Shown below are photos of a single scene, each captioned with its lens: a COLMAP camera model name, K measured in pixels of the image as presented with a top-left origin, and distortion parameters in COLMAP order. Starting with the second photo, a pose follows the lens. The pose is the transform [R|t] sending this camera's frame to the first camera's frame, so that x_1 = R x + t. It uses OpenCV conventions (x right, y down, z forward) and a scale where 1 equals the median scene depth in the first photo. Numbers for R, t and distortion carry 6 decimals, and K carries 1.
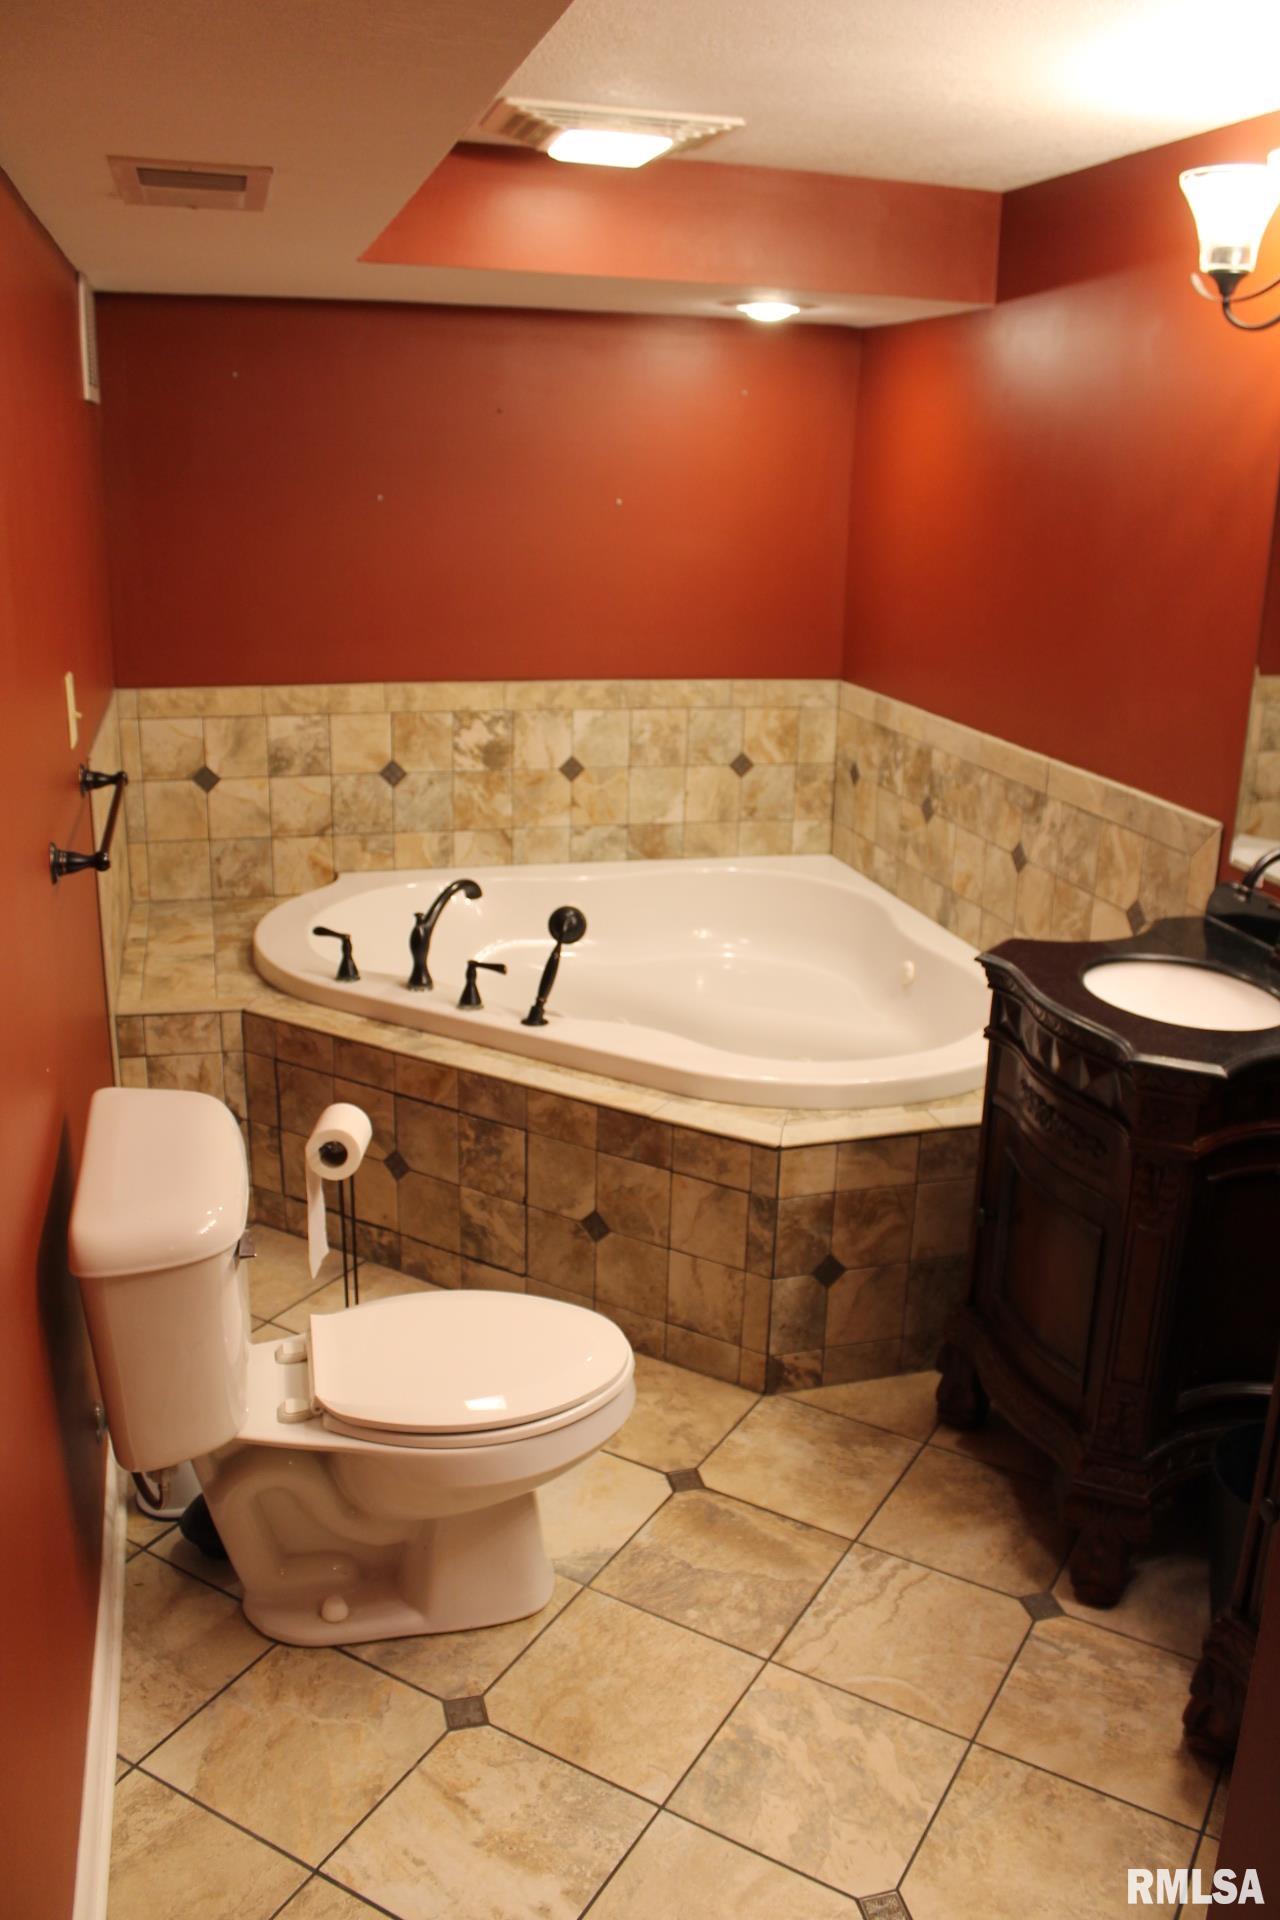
lens RADIAL K [[1587.6, 0, 640.0], [0, 1587.6, 960.0], [0, 0, 1]] dist [-0.172561, 0.147369]
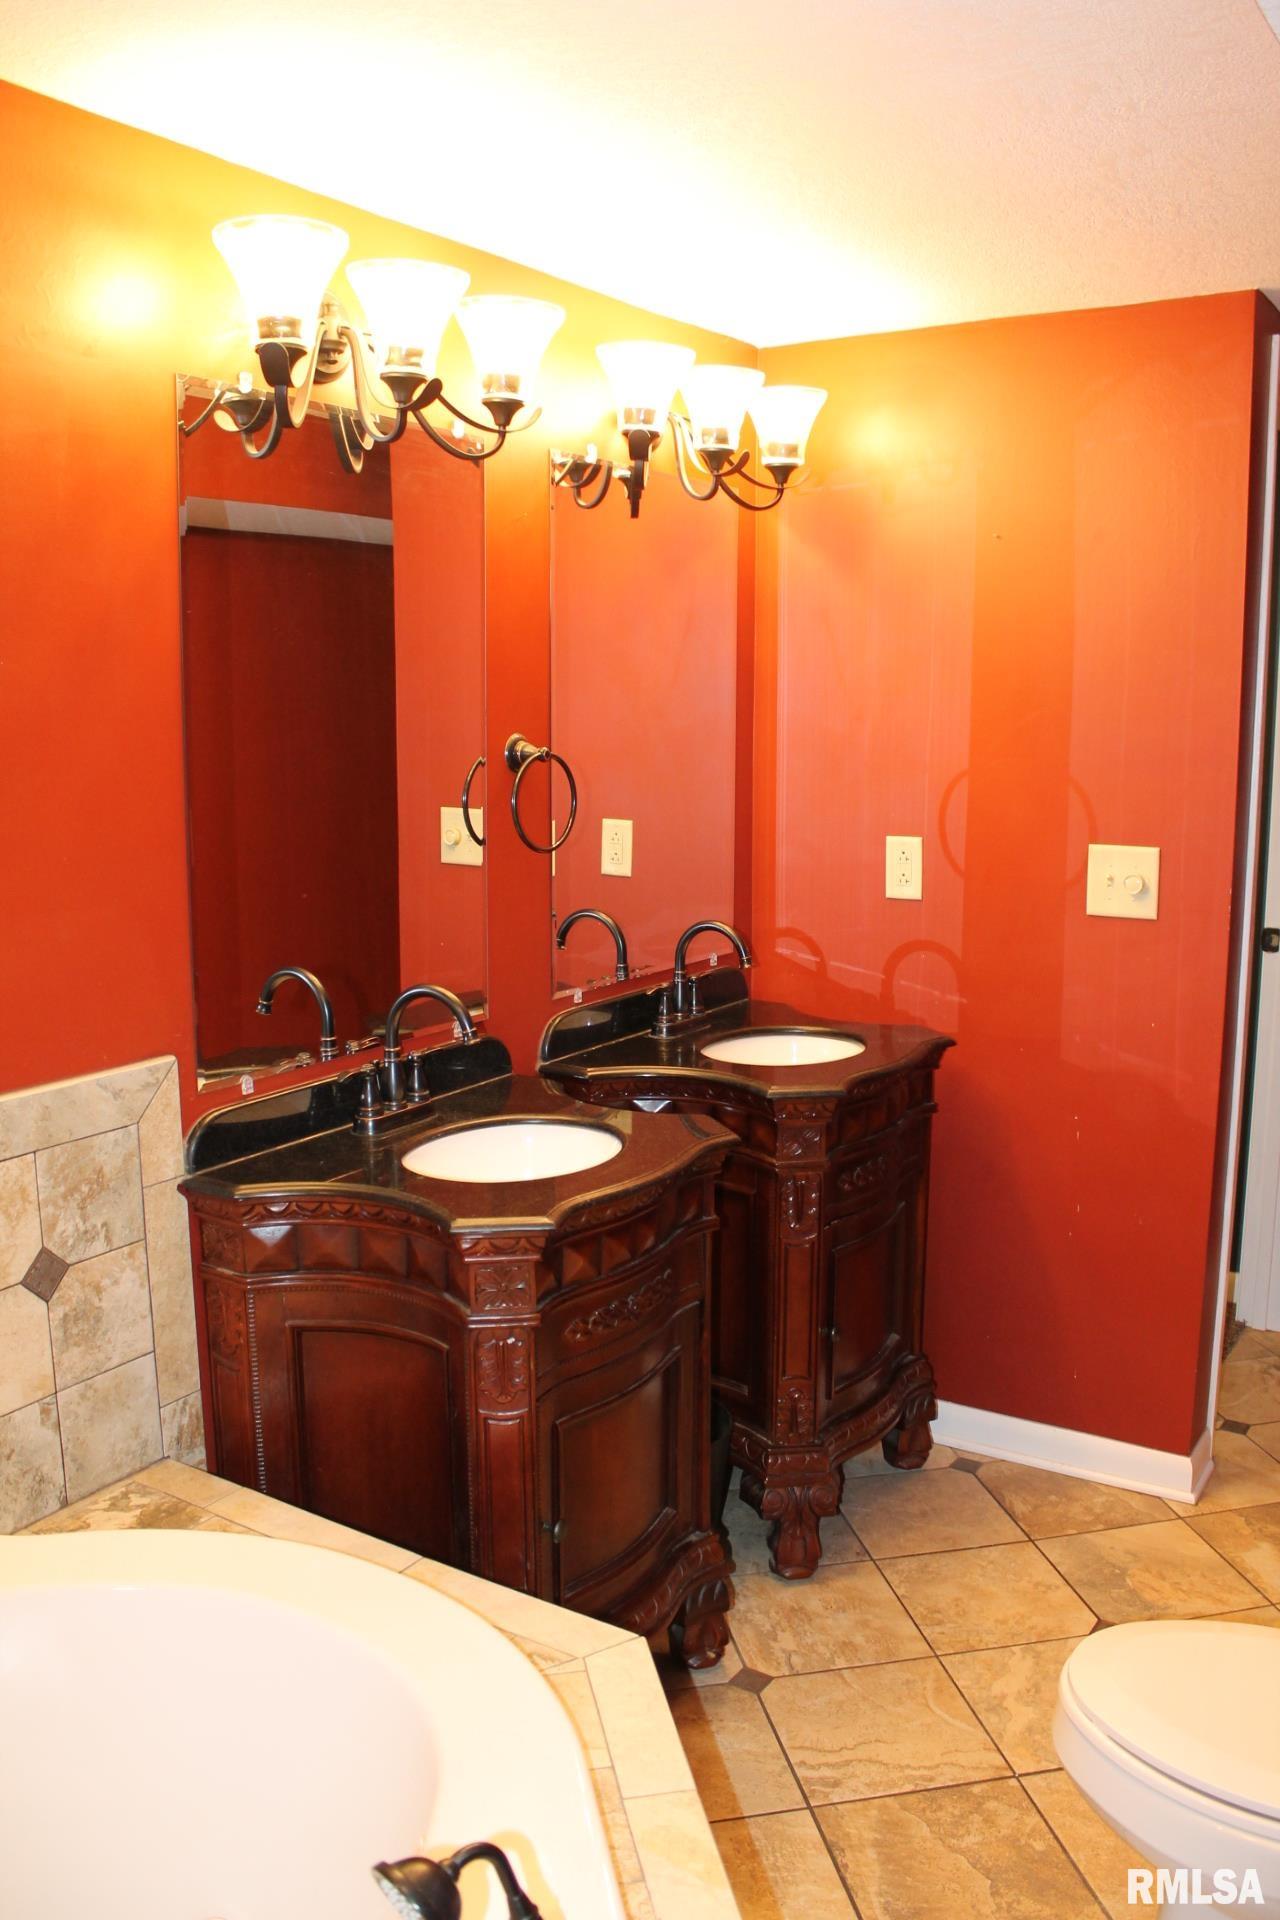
lens RADIAL K [[1587.6, 0, 640.0], [0, 1587.6, 960.0], [0, 0, 1]] dist [-0.172561, 0.147369]
pose [[-0.667278, -0.141162, 0.731310, -0.388064], [0.208808, 0.907045, 0.365608, -0.426288], [-0.714941, 0.396665, -0.575775, 1.475087]]
